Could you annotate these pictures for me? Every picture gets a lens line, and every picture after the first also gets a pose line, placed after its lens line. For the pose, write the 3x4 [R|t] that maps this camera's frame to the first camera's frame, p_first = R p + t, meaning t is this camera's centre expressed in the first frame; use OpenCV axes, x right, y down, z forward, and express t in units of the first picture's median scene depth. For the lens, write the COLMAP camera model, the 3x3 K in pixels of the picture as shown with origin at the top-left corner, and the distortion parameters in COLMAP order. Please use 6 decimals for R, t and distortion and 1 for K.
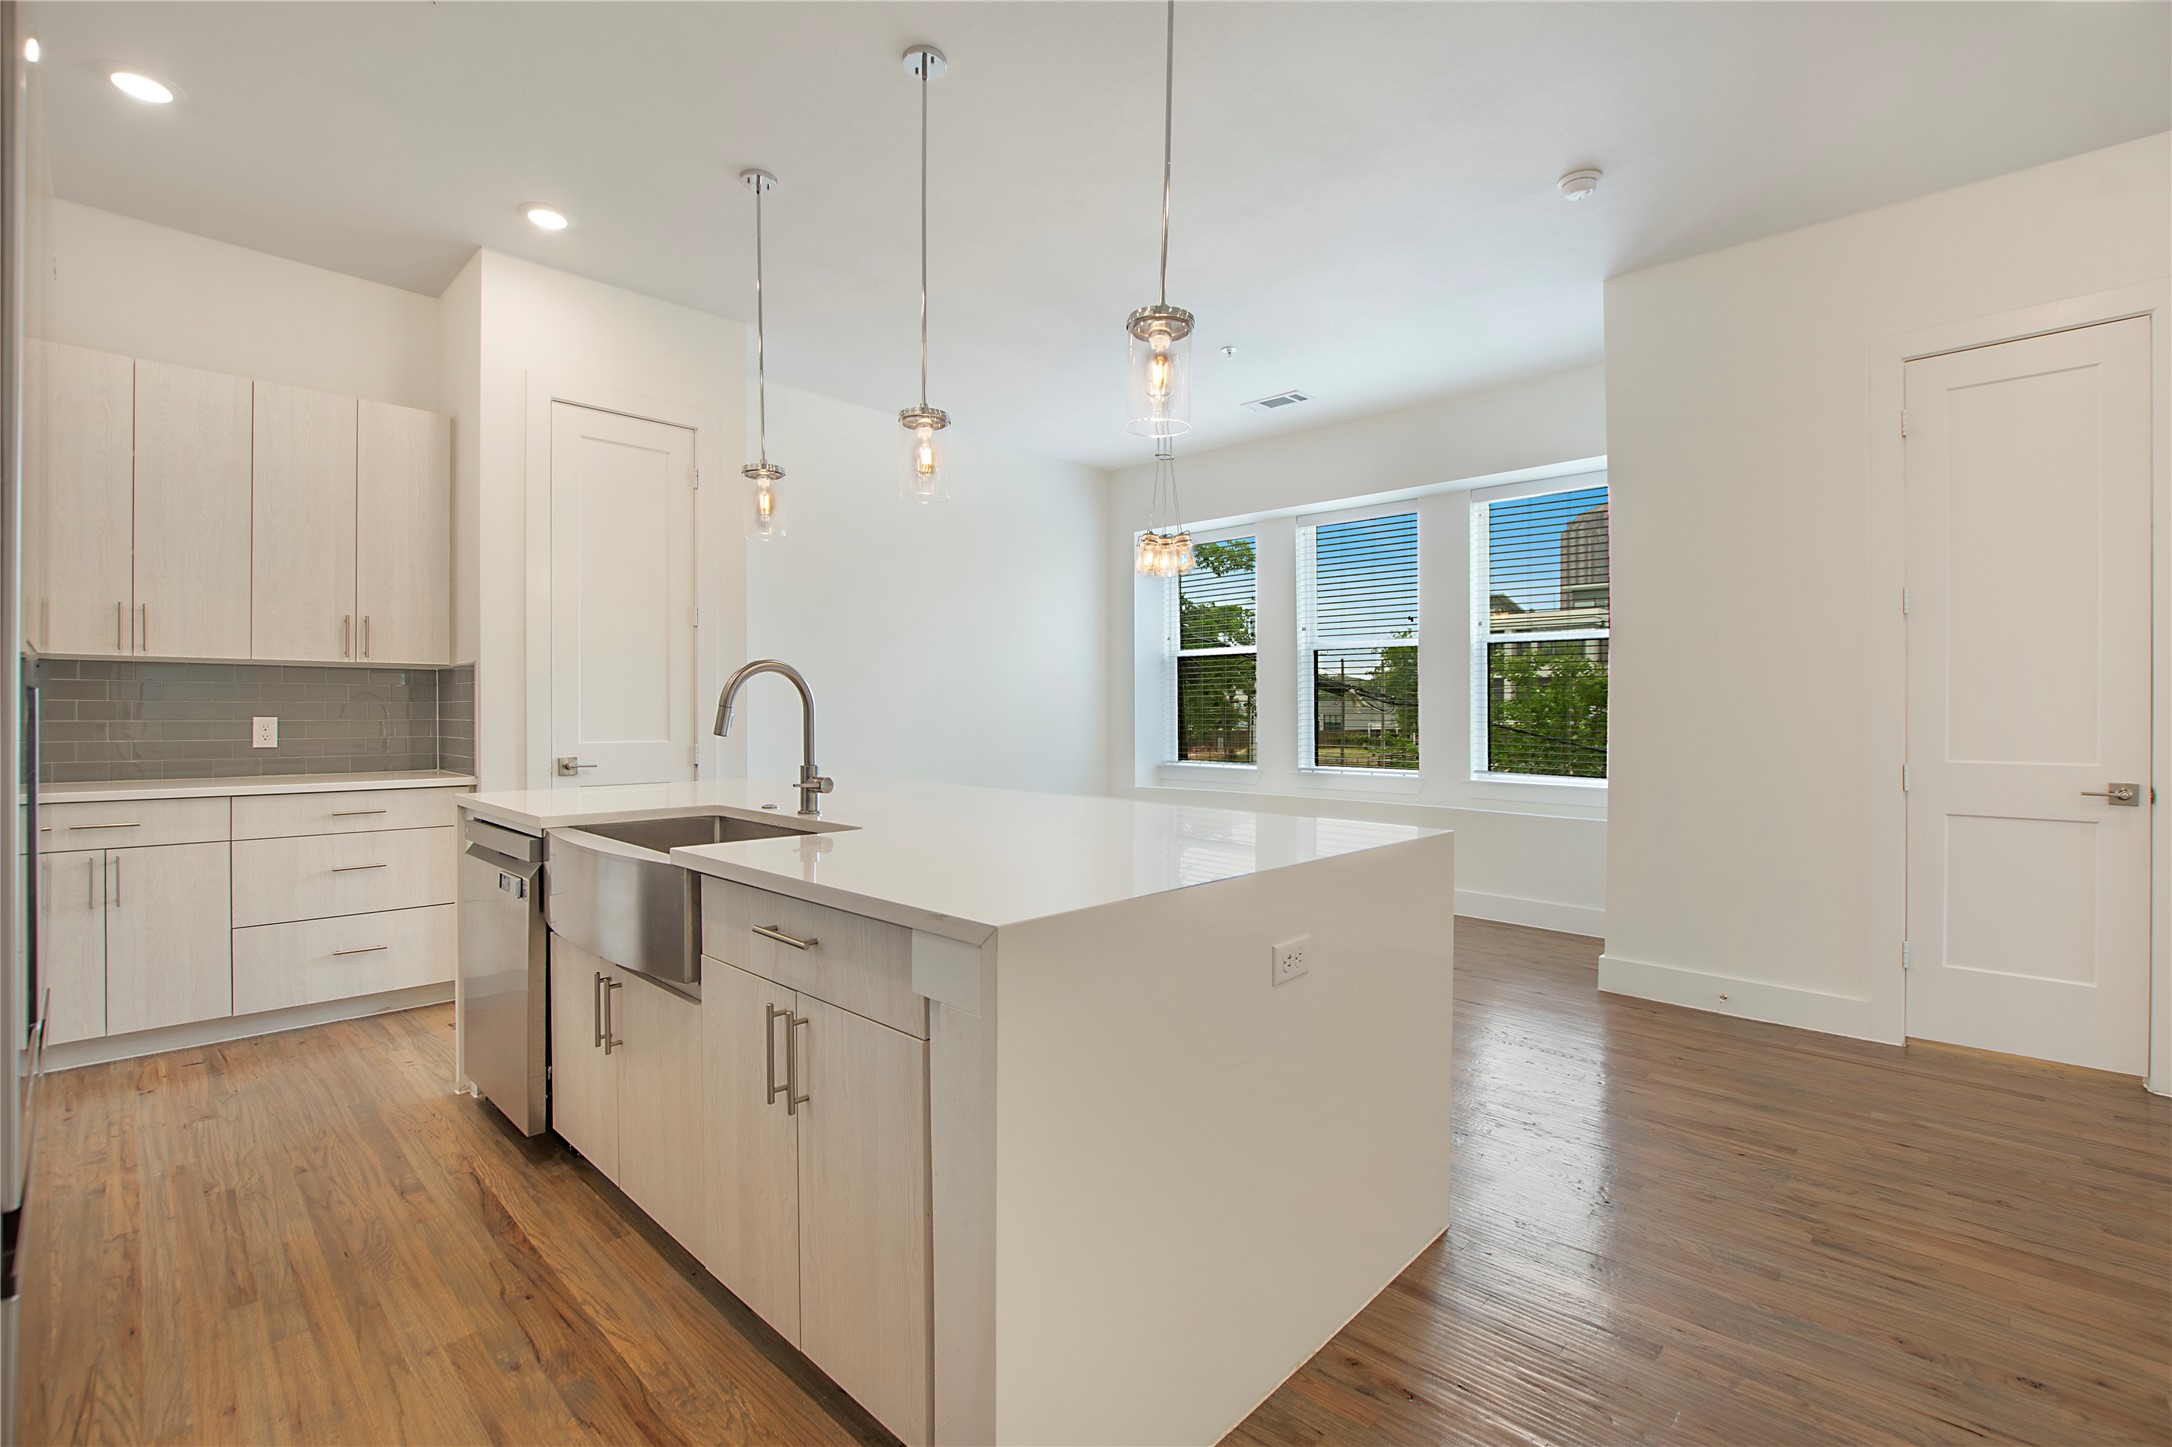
lens RADIAL K [[959.7, 0, 1076.8], [0, 959.7, 717.1], [0, 0, 1]] dist [-0.017466, 0.000634]
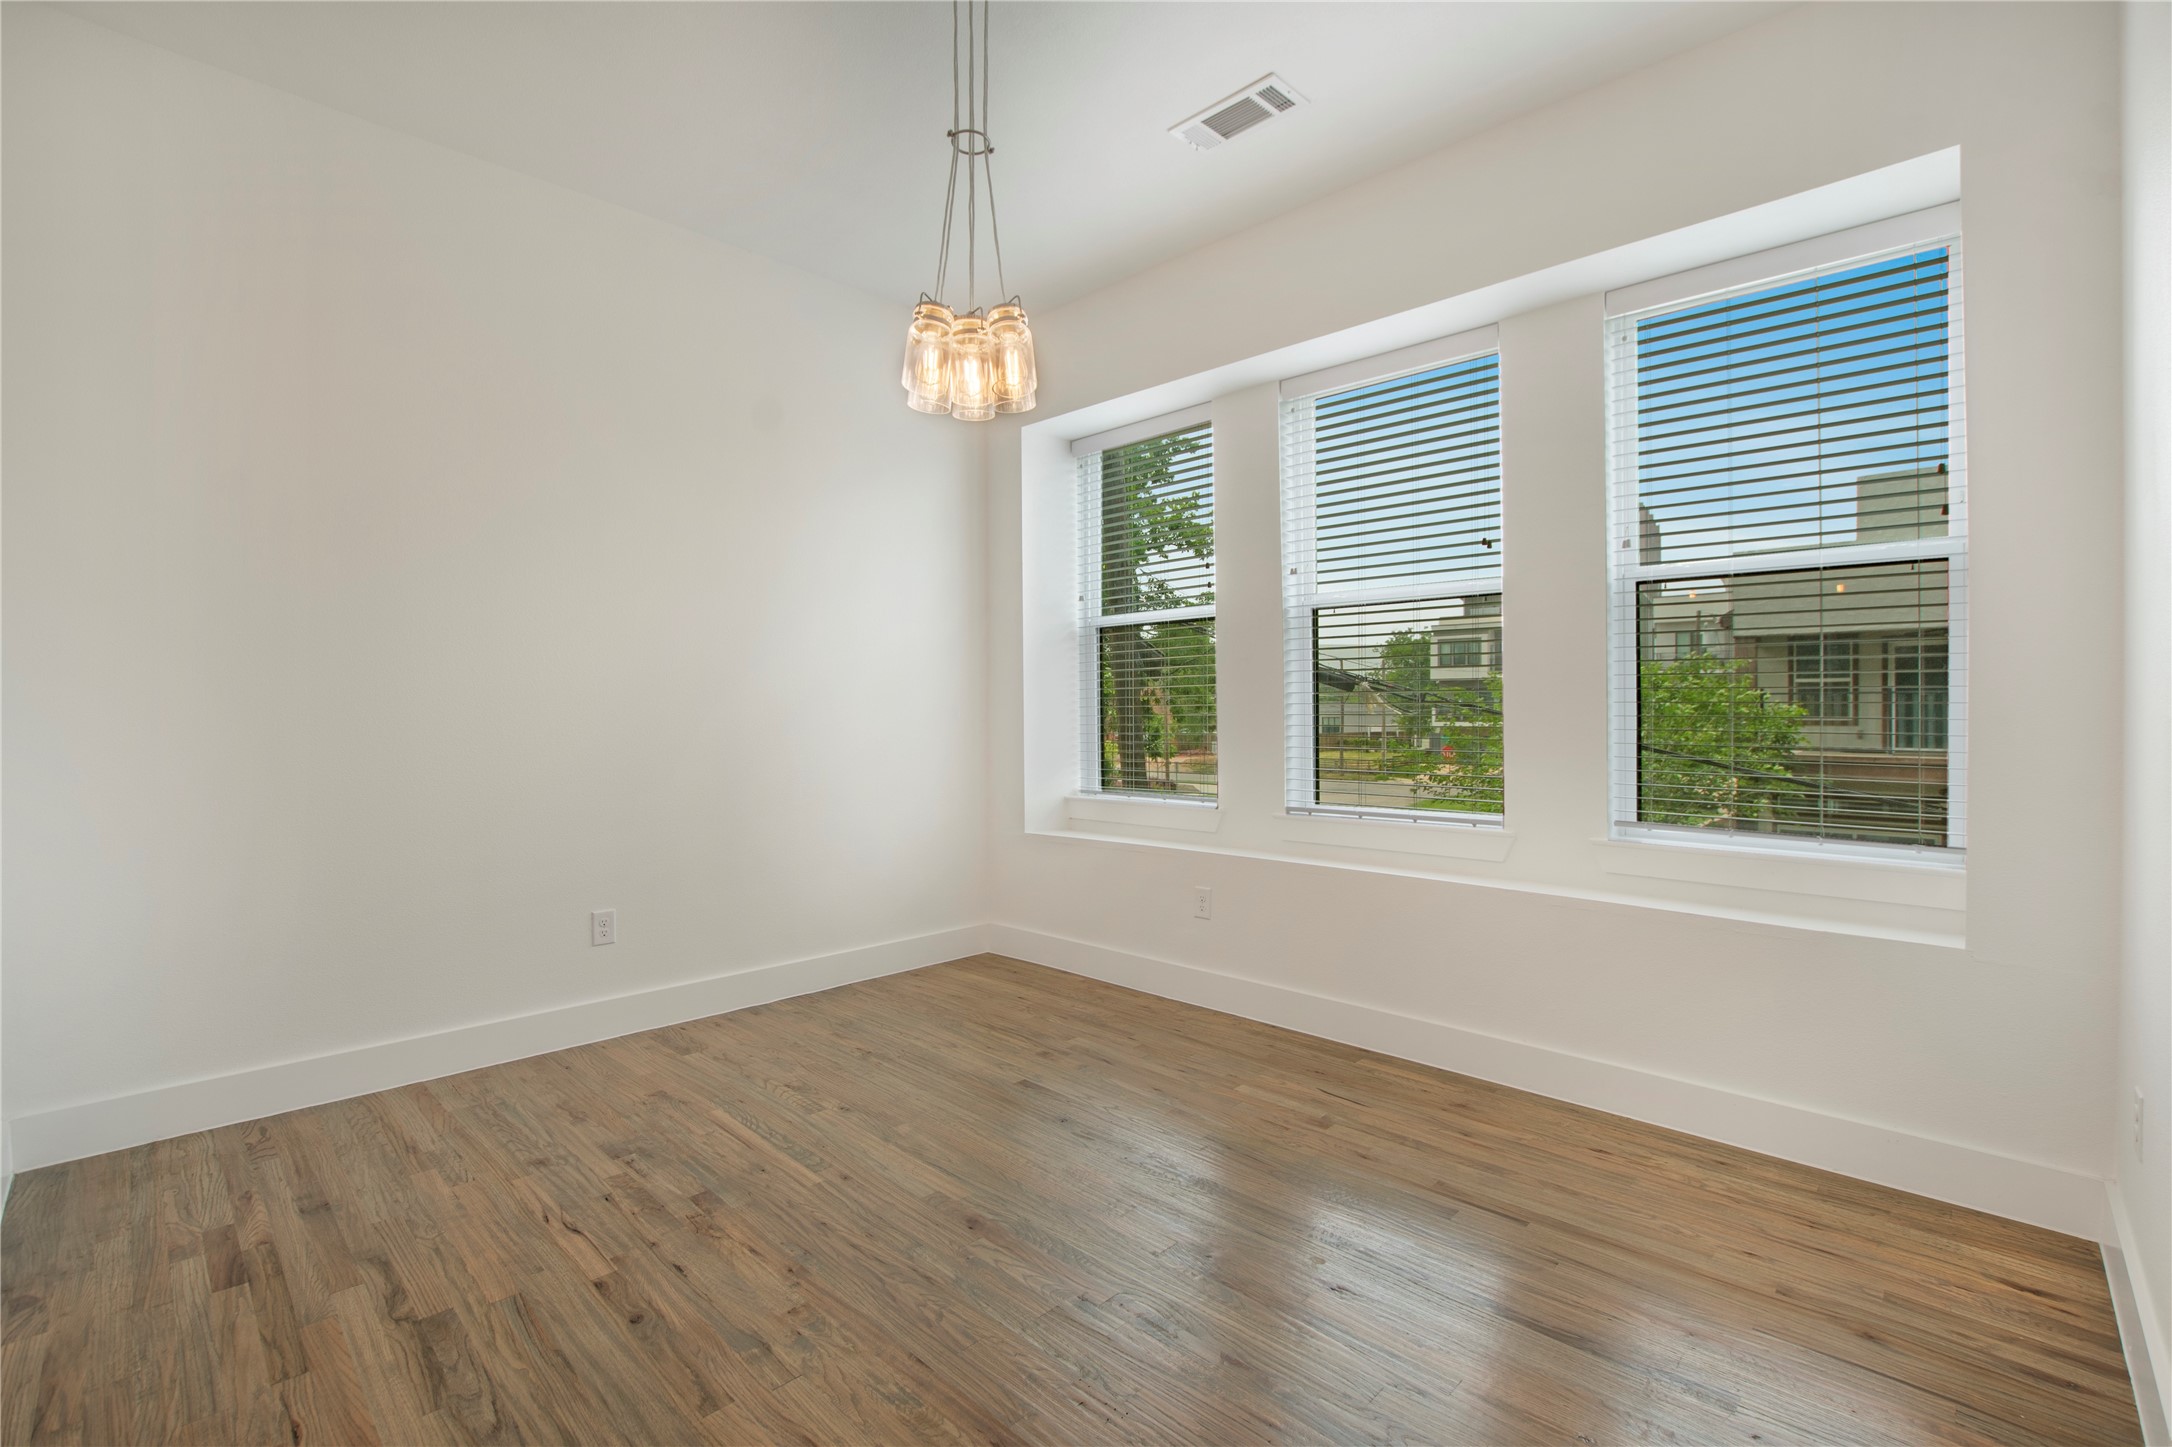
lens RADIAL K [[959.7, 0, 1073.4], [0, 959.7, 708.3], [0, 0, 1]] dist [-0.017466, 0.000634]
pose [[0.999994, -0.002753, -0.002276, 0.103608], [0.002724, 0.999918, -0.012507, -0.001263], [0.002311, 0.012501, 0.999919, 0.416597]]
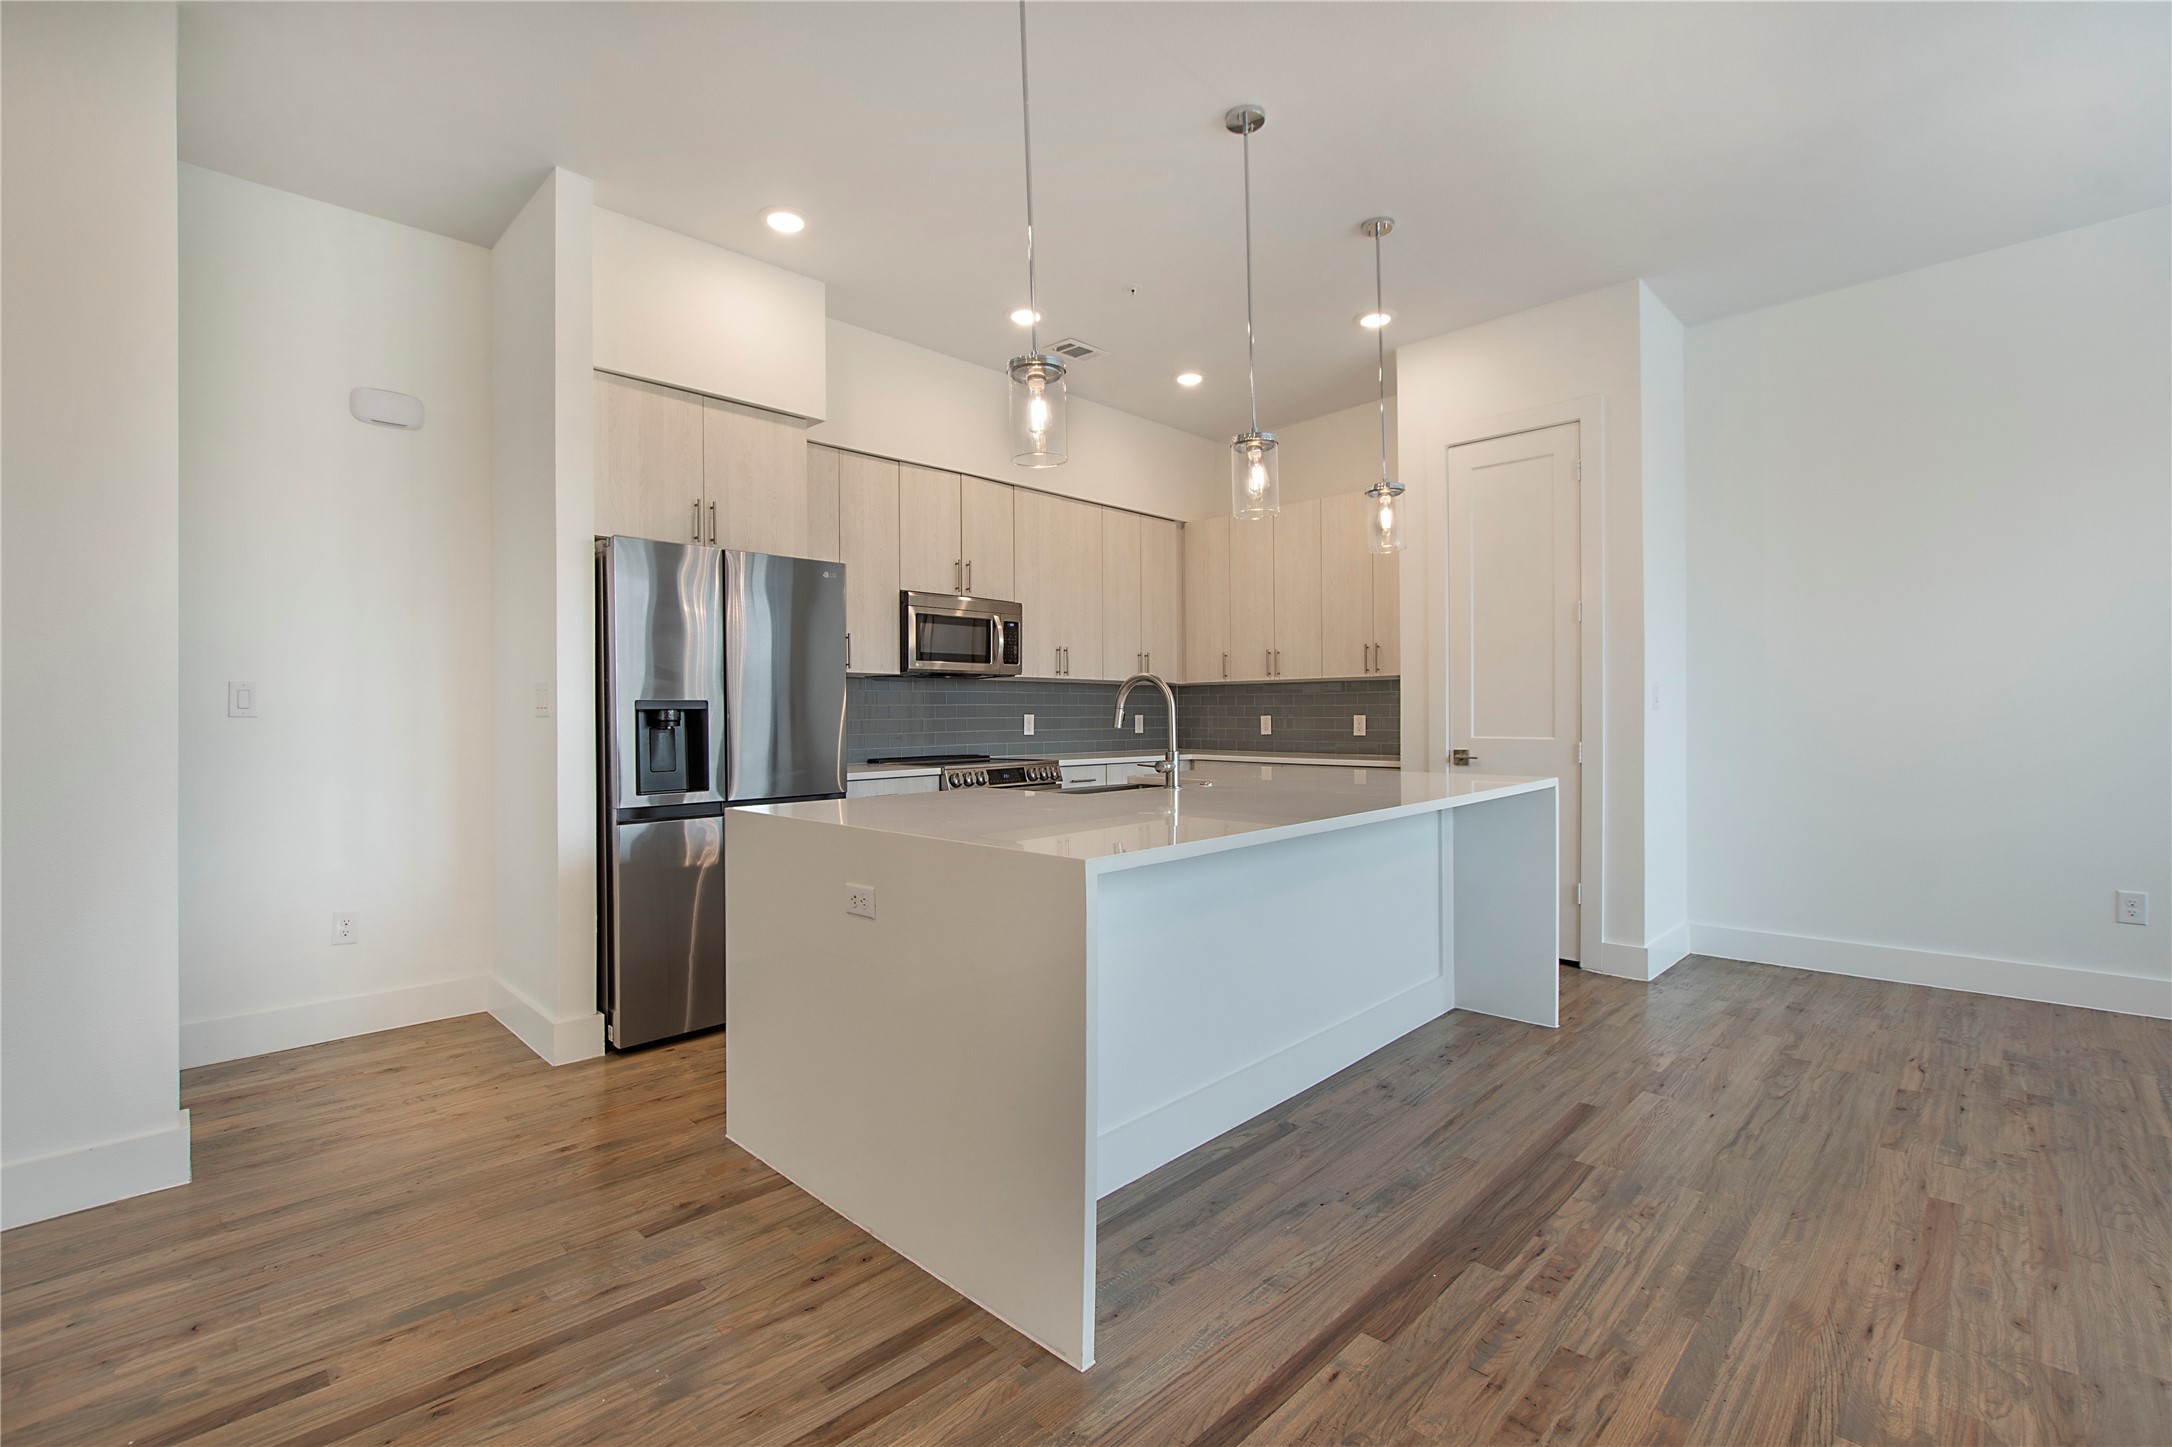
lens RADIAL K [[959.7, 0, 1087.2], [0, 959.7, 718.0], [0, 0, 1]] dist [-0.017466, 0.000634]
pose [[0.002136, -0.001670, -0.999996, 0.392078], [0.001756, 0.999997, -0.001666, 0.003154], [0.999996, -0.001753, 0.002139, 0.339034]]
